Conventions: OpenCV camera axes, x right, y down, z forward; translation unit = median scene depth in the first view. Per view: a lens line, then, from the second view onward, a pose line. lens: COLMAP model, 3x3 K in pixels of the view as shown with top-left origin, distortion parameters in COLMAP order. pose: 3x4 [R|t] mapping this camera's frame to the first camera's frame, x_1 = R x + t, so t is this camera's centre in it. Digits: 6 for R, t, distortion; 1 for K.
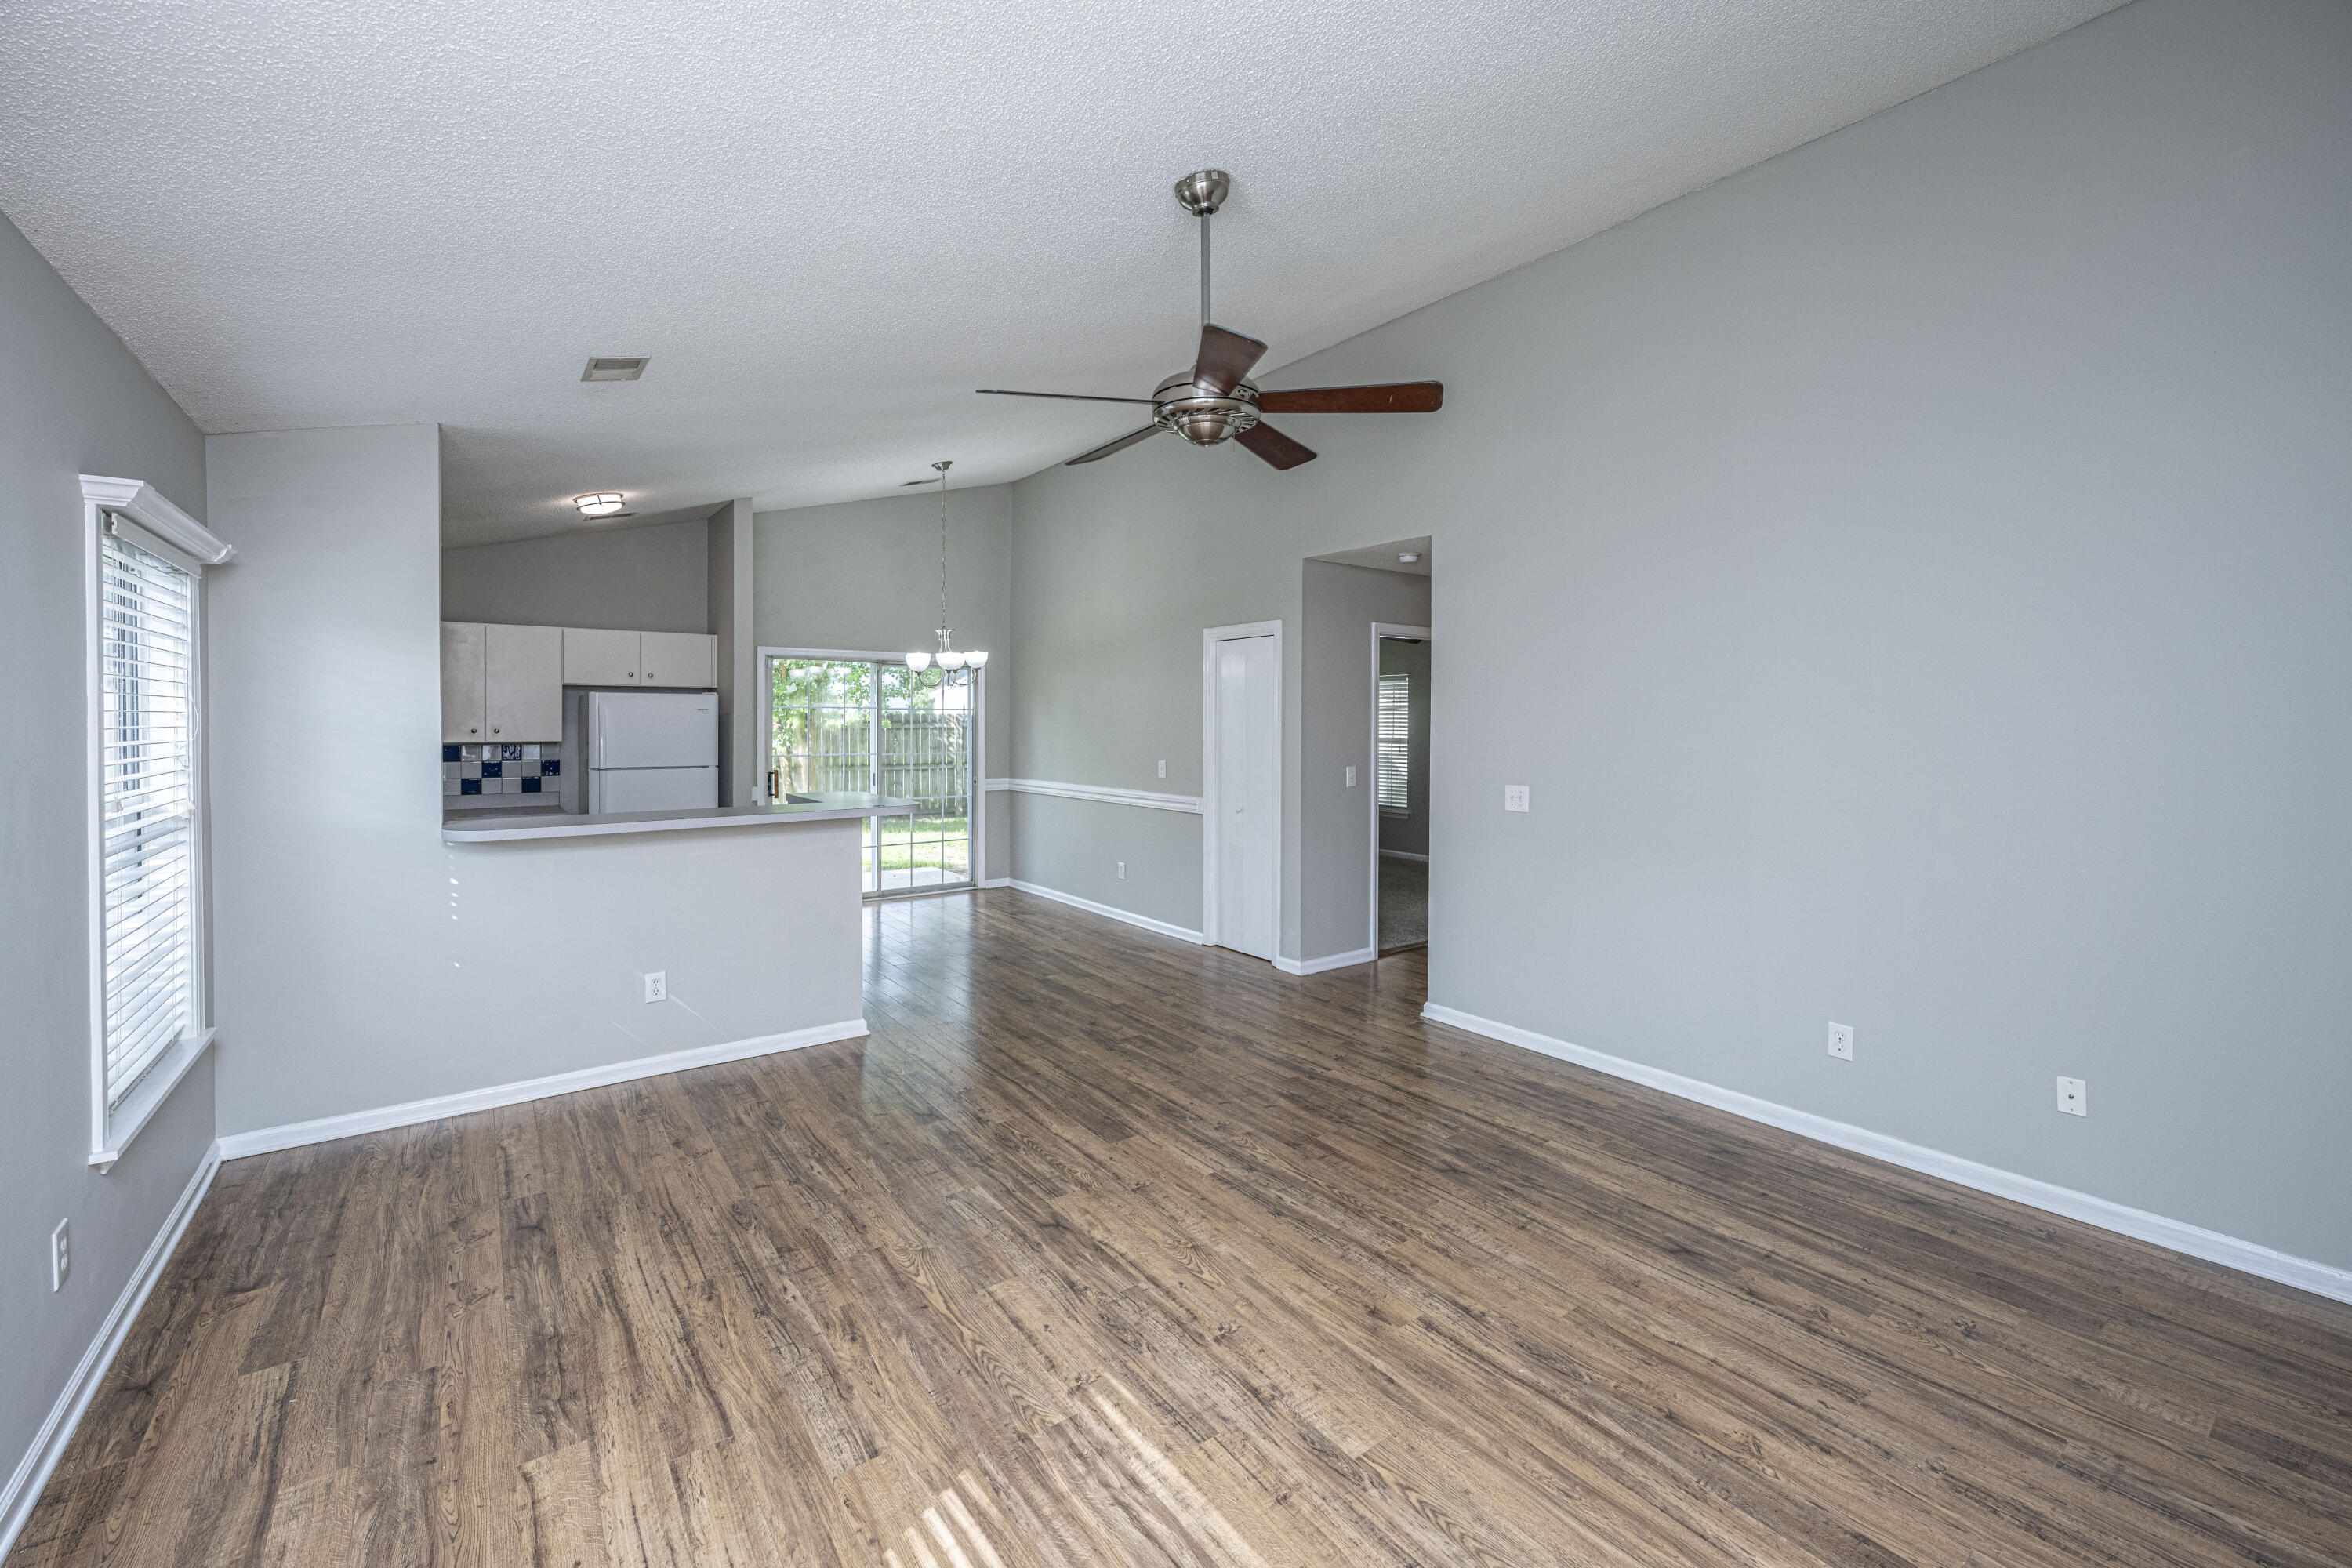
lens RADIAL K [[958.9, 0, 1171.1], [0, 958.9, 700.1], [0, 0, 1]] dist [-0.001980, -0.000183]
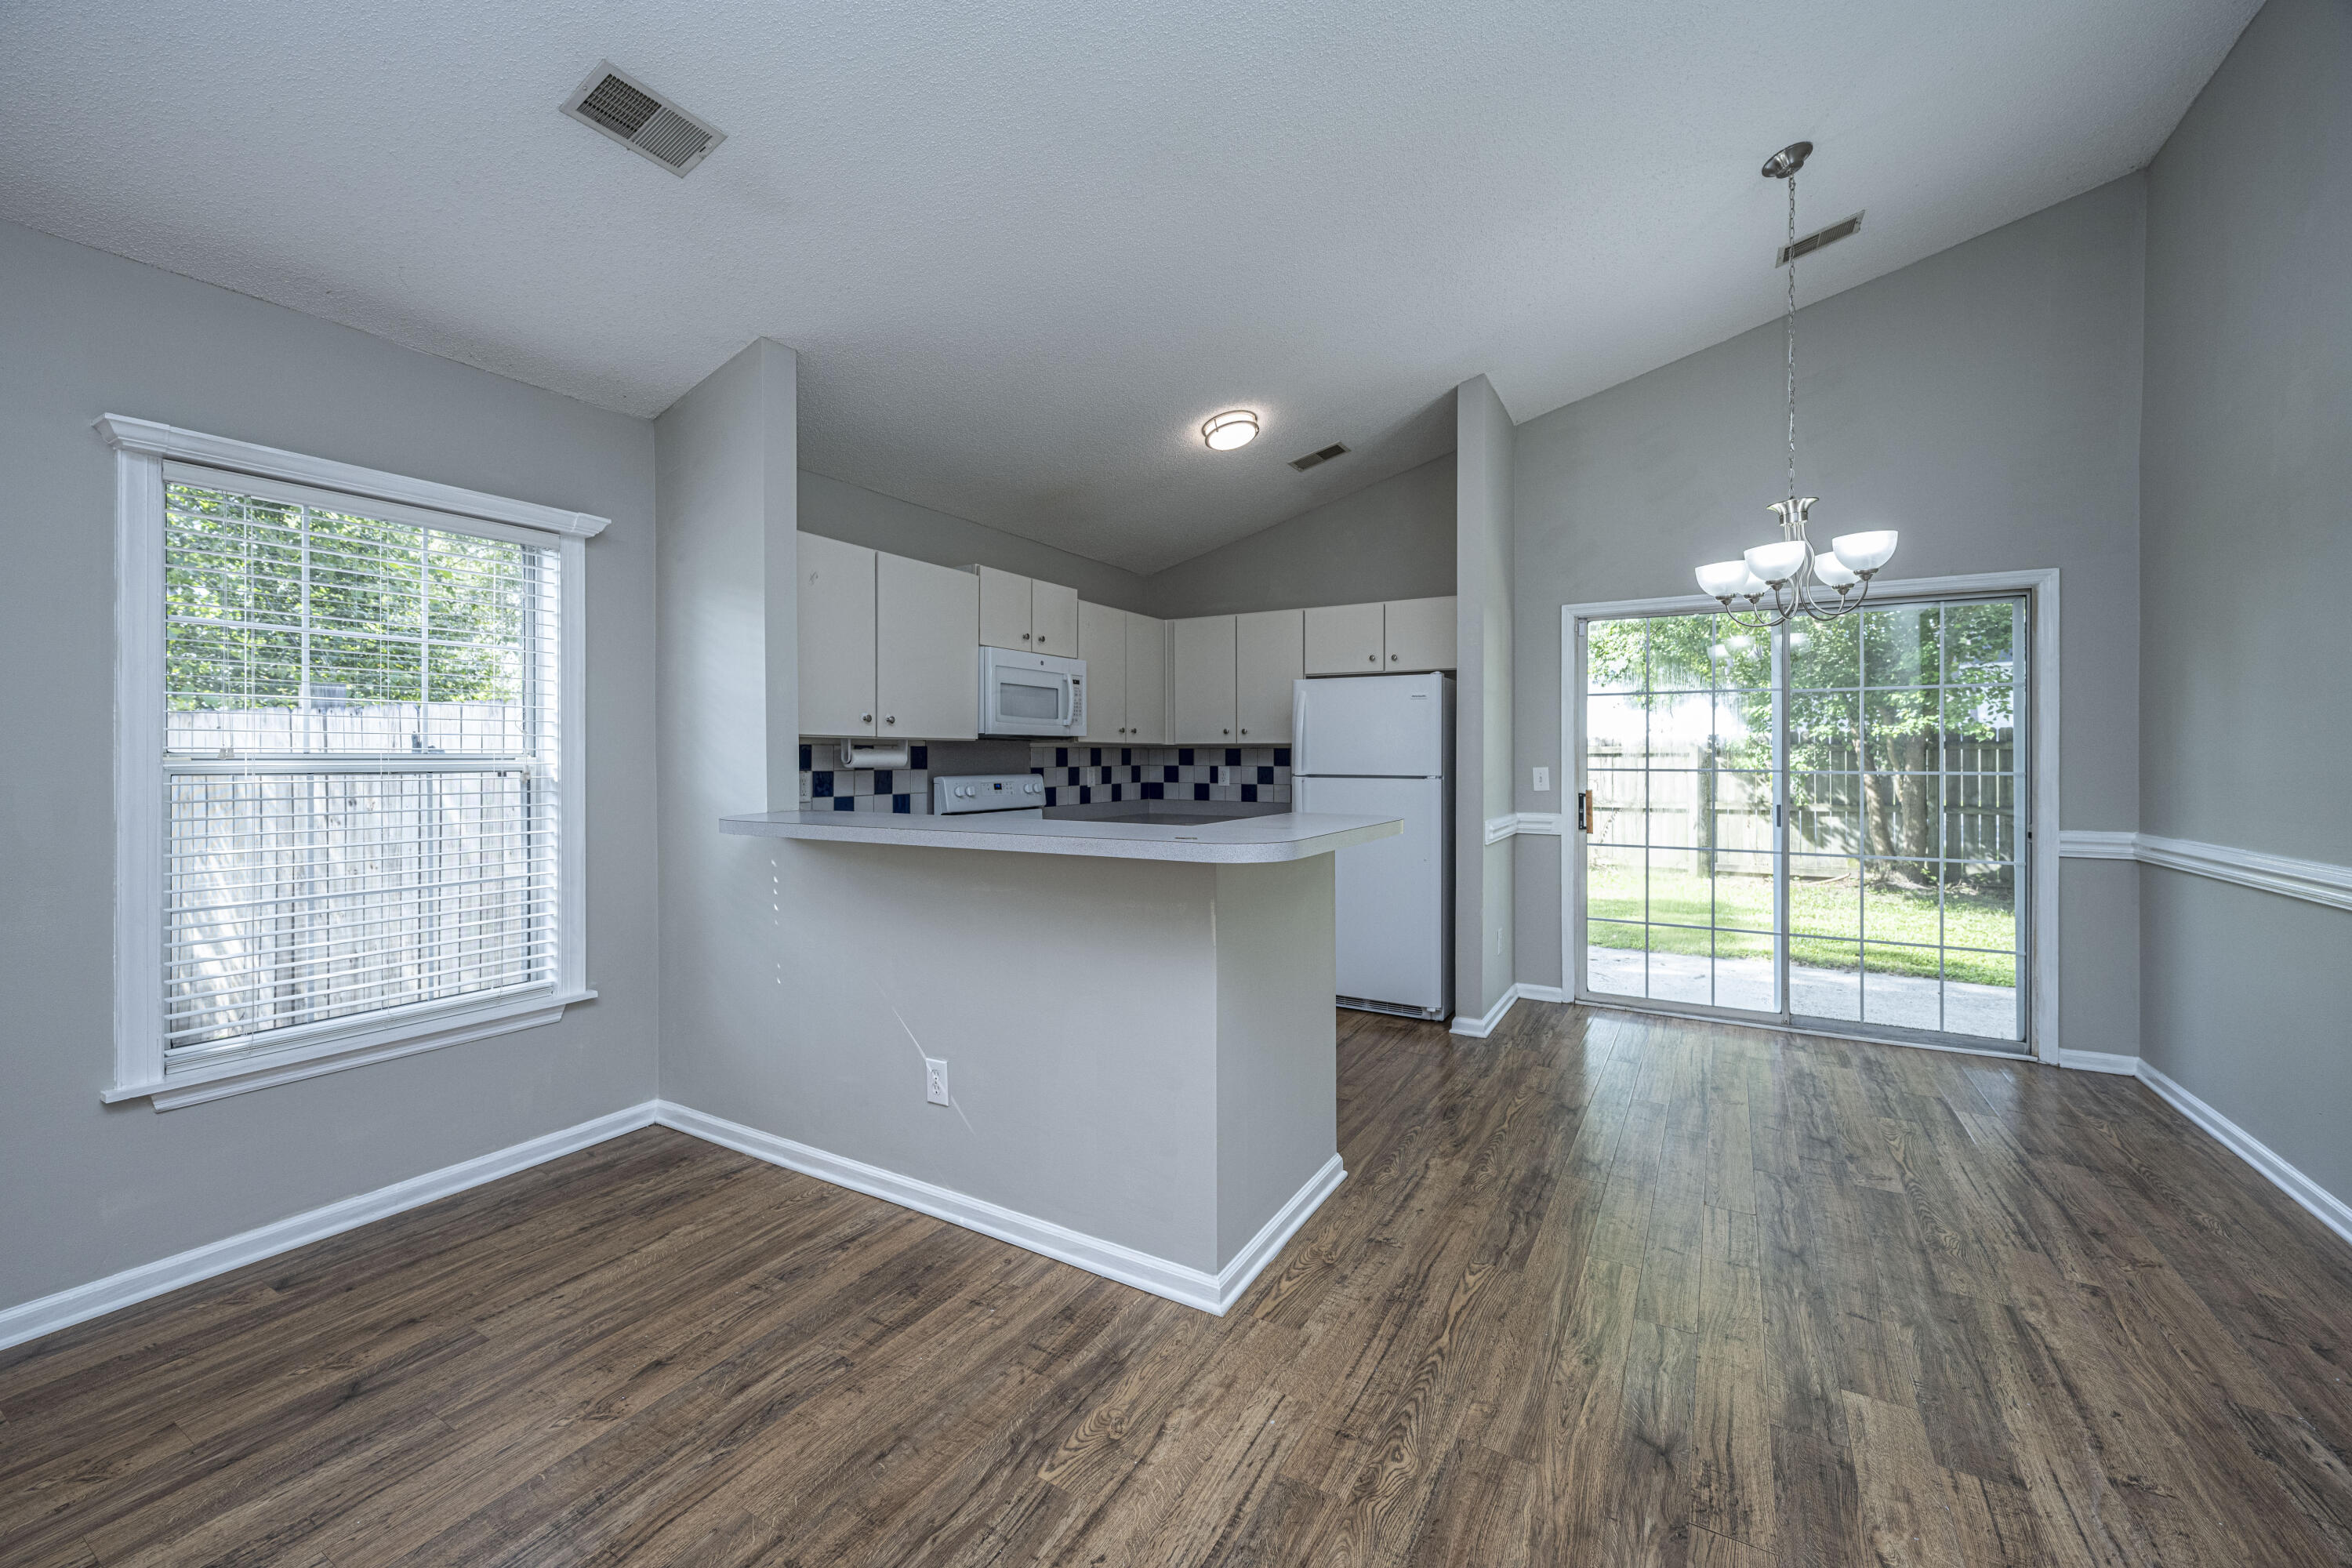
lens RADIAL K [[937.2, 0, 1147.0], [0, 937.2, 762.1], [0, 0, 1]] dist [-0.000430, 0.000004]
pose [[0.385577, 0.005771, -0.922658, 0.143044], [0.020051, 0.999692, 0.014632, 0.088996], [0.922458, -0.024142, 0.385343, 1.109773]]
